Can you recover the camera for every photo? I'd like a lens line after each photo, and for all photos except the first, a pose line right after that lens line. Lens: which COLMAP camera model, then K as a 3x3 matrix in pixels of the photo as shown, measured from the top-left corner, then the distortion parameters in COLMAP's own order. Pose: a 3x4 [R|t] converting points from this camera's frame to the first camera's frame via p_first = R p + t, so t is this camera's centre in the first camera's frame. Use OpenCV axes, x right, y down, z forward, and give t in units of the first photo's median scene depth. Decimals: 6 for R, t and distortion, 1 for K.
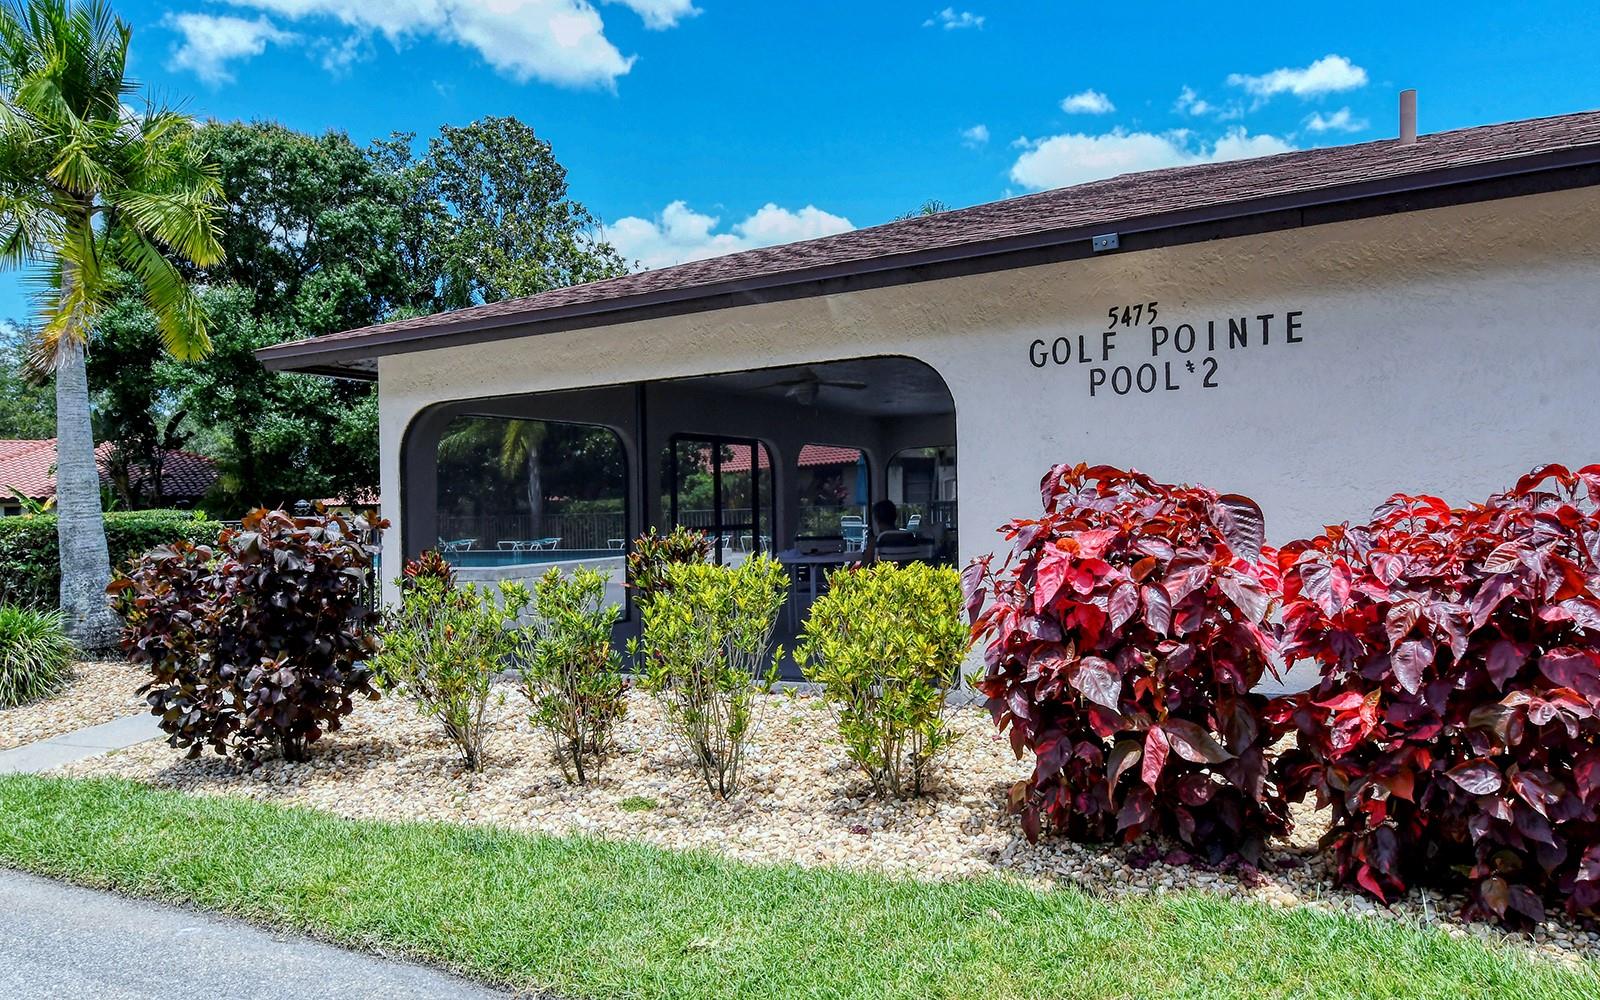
lens RADIAL K [[1077.3, 0, 792.3], [0, 1077.3, 563.7], [0, 0, 1]] dist [0.034037, -0.000872]
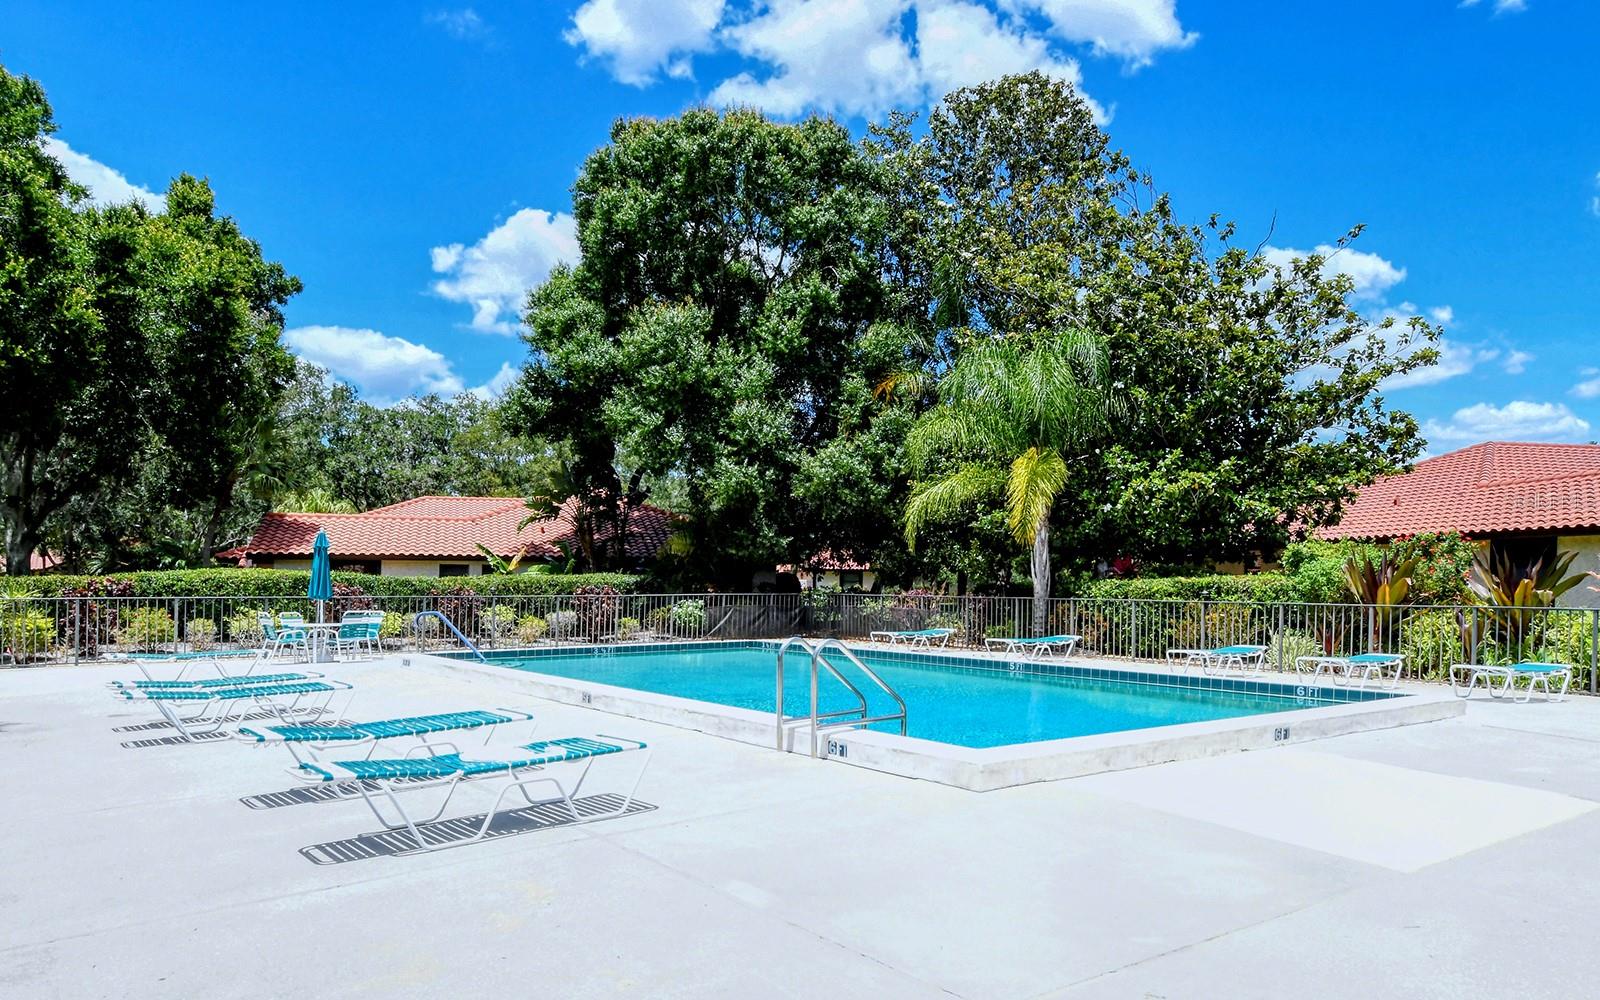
lens RADIAL K [[1077.3, 0, 792.3], [0, 1077.3, 563.7], [0, 0, 1]] dist [0.034037, -0.000872]
pose [[0.900795, 0.028421, -0.433314, -0.078966], [-0.056959, 0.996968, -0.053017, -0.020234], [0.430494, 0.072438, 0.899682, 0.297979]]
